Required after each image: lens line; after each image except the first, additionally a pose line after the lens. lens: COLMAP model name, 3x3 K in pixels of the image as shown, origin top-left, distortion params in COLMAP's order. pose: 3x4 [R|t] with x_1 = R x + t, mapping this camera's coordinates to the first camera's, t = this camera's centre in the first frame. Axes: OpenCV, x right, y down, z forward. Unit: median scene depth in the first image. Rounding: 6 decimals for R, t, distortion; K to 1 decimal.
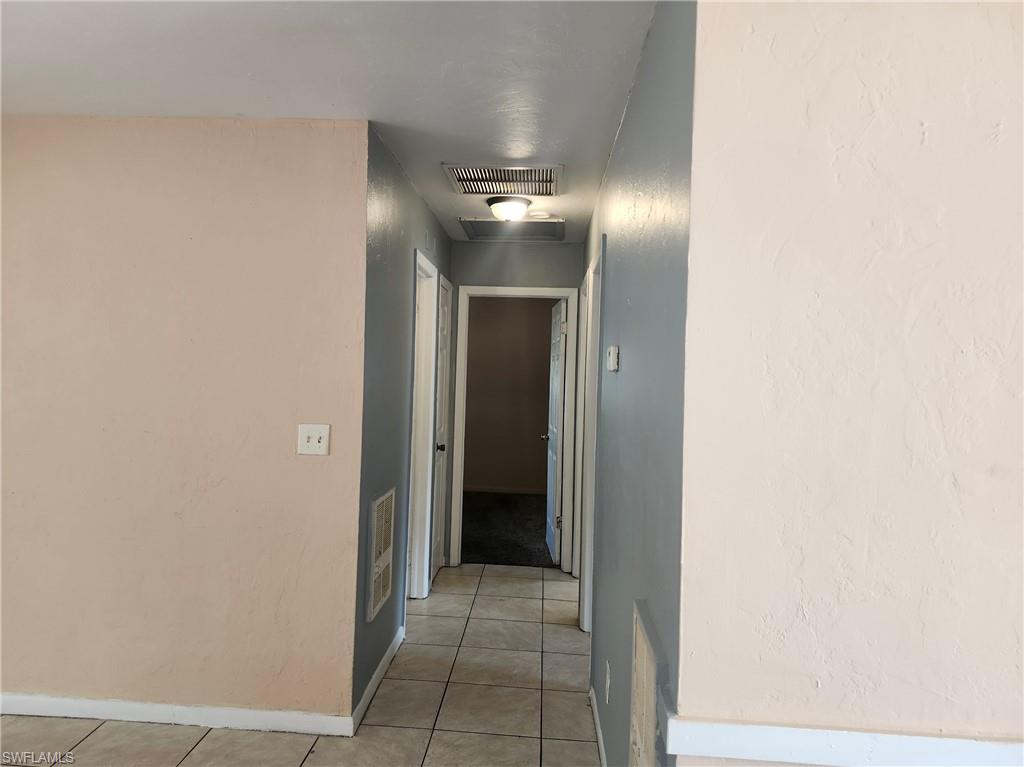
lens RADIAL K [[679.0, 0, 512.0], [0, 679.0, 383.5], [0, 0, 1]] dist [-0.007855, 0.000297]
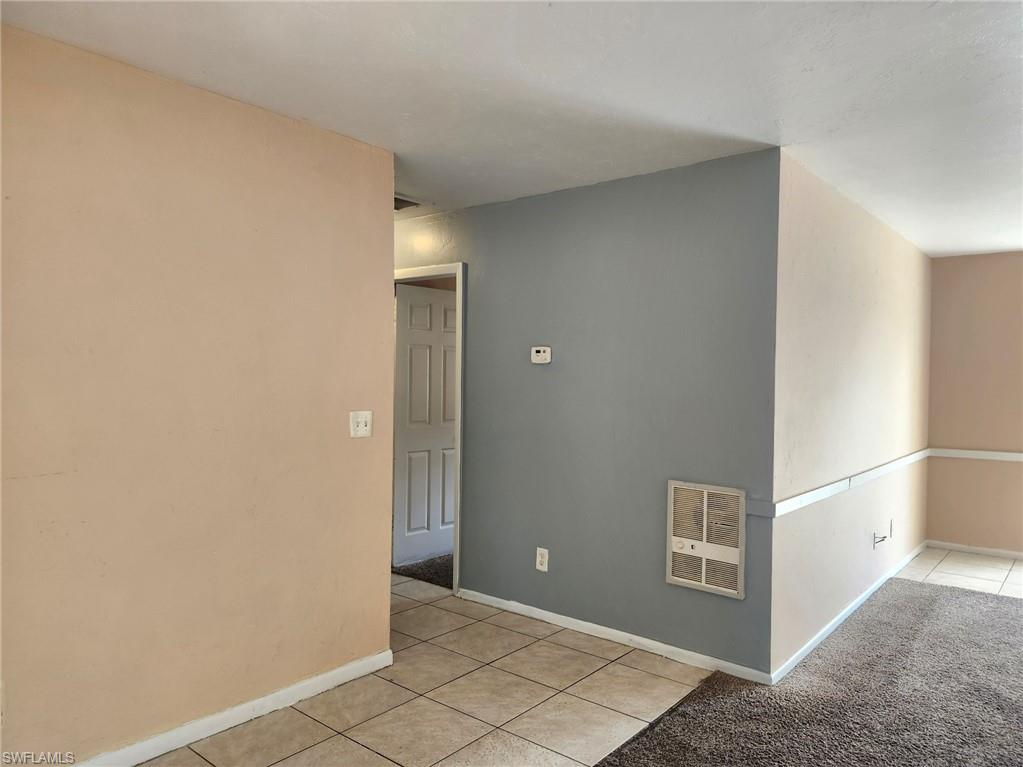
lens RADIAL K [[708.9, 0, 511.5], [0, 708.9, 383.5], [0, 0, 1]] dist [0.002996, -0.005307]
pose [[0.596078, -0.037827, 0.802035, -1.102098], [-0.001424, 0.998838, 0.048167, -0.044617], [-0.802925, -0.029854, 0.595332, 0.082302]]
